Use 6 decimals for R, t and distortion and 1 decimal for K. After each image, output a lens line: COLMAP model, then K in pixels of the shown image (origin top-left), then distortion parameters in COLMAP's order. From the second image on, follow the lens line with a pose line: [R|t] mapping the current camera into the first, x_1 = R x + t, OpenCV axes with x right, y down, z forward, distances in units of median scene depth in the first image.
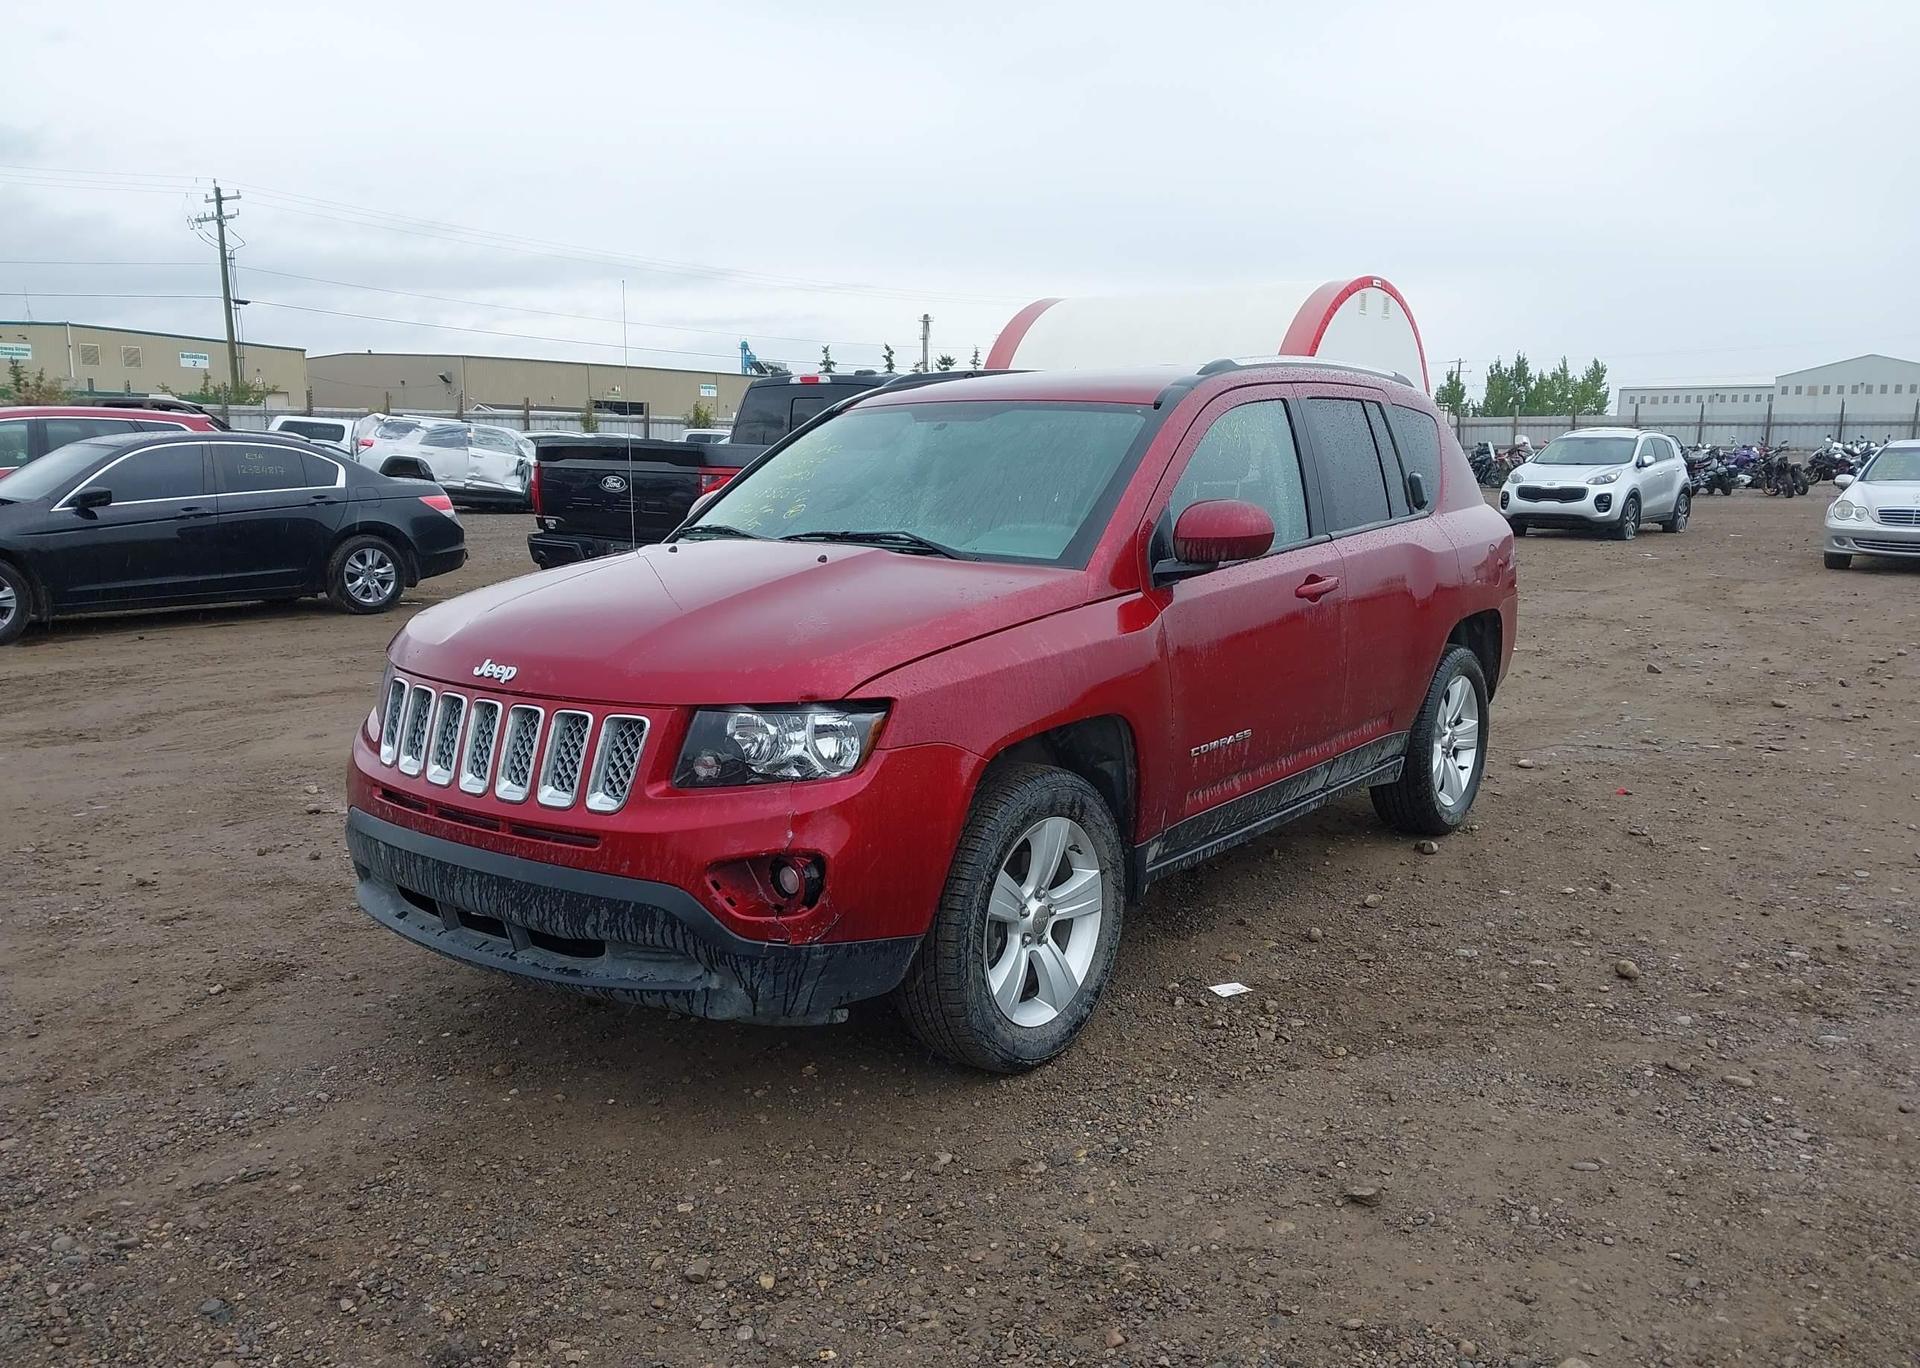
lens RADIAL K [[1503.4, 0, 957.4], [0, 1503.4, 711.9], [0, 0, 1]] dist [0.067549, -0.103930]
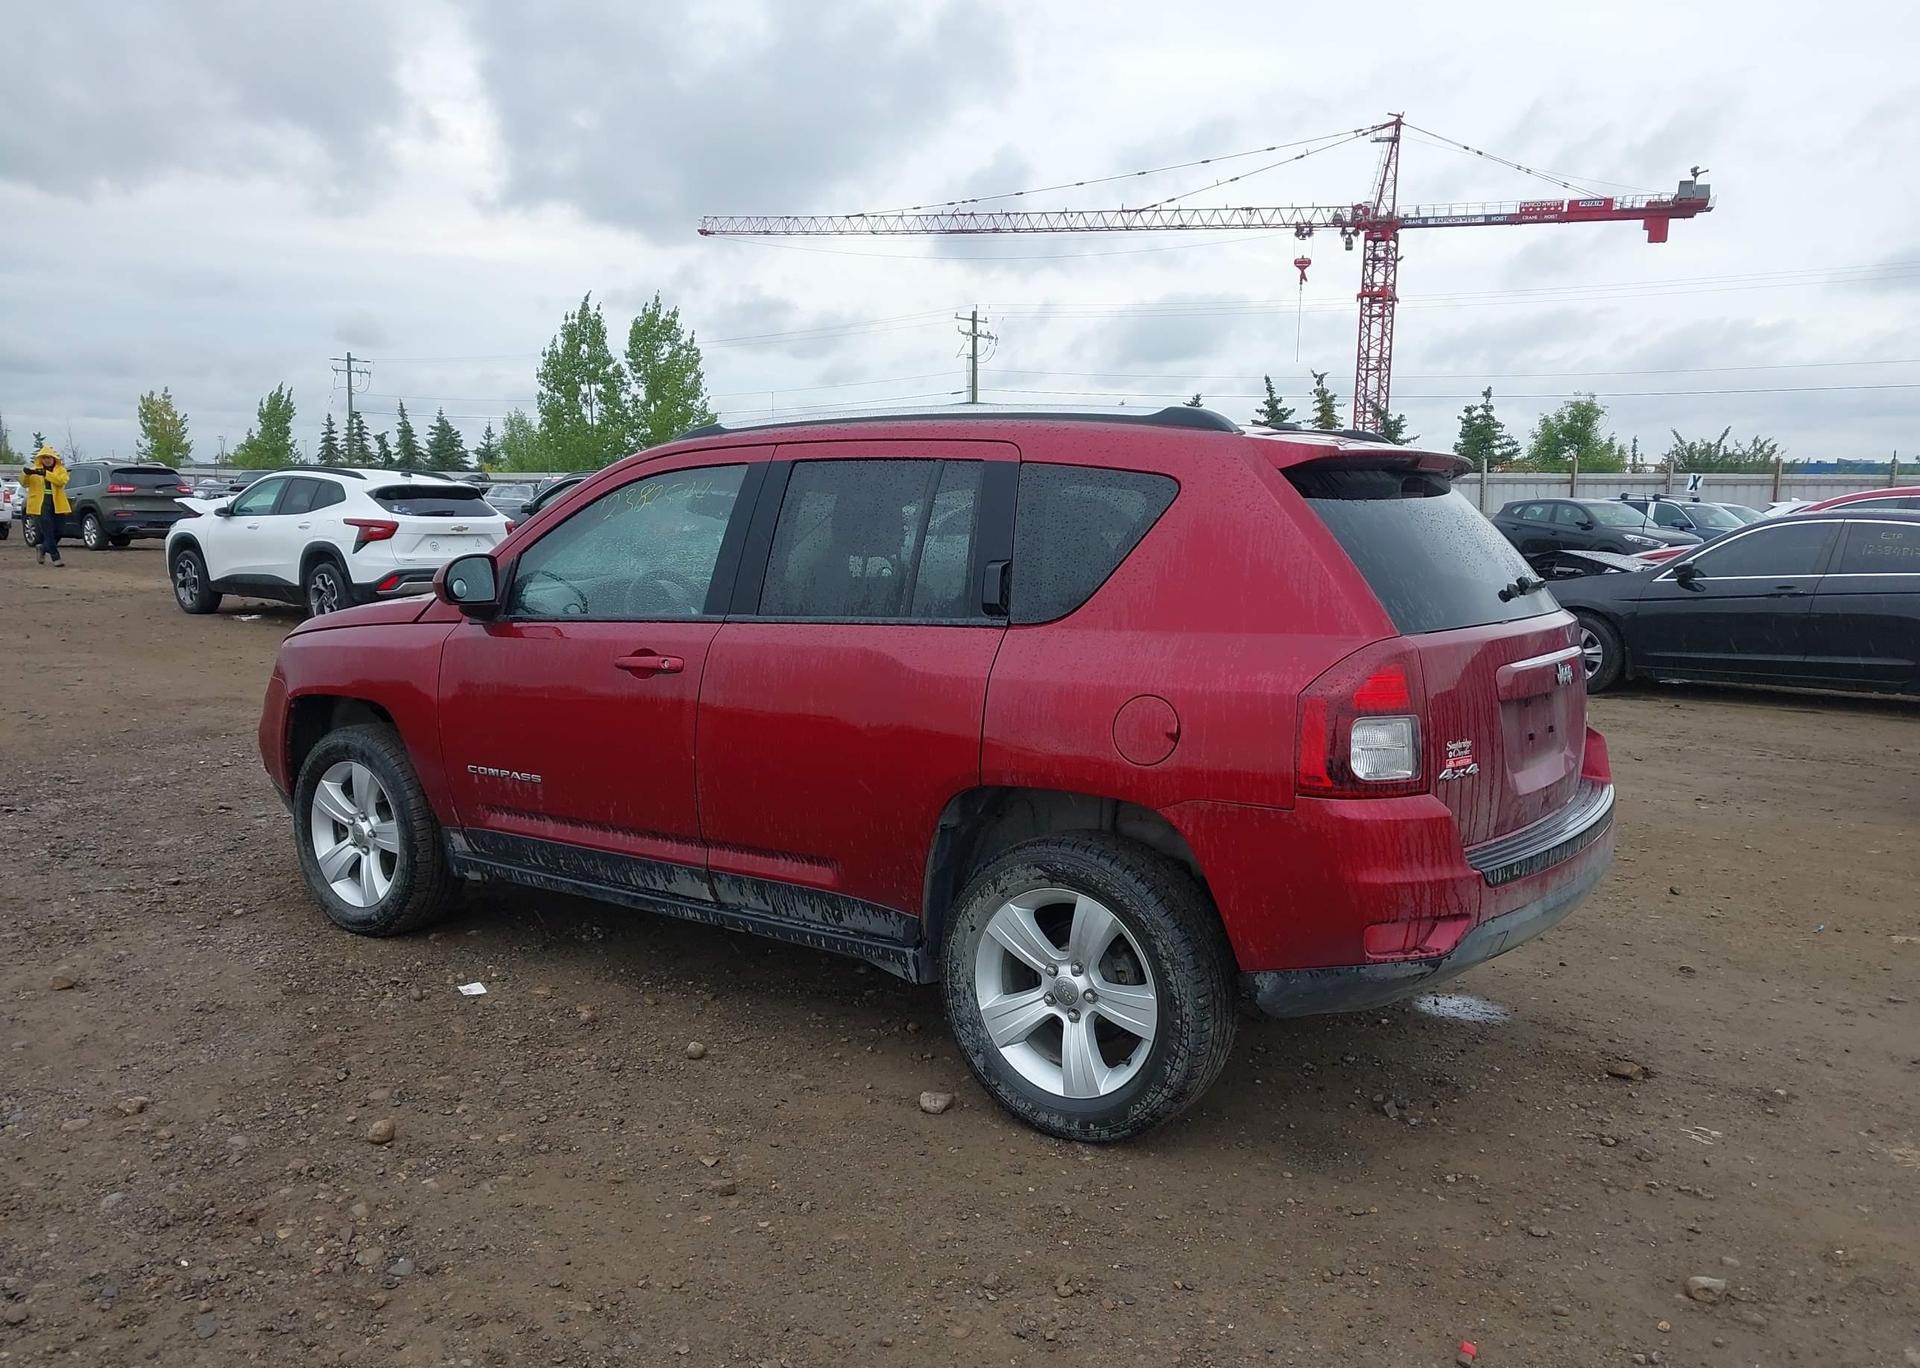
lens RADIAL K [[1503.4, 0, 950.2], [0, 1503.4, 694.9], [0, 0, 1]] dist [0.067549, -0.103930]
pose [[0.036332, 0.123292, -0.991705, 1.258655], [-0.186798, 0.975708, 0.114460, -0.220898], [0.981726, 0.181090, 0.058480, 1.217048]]
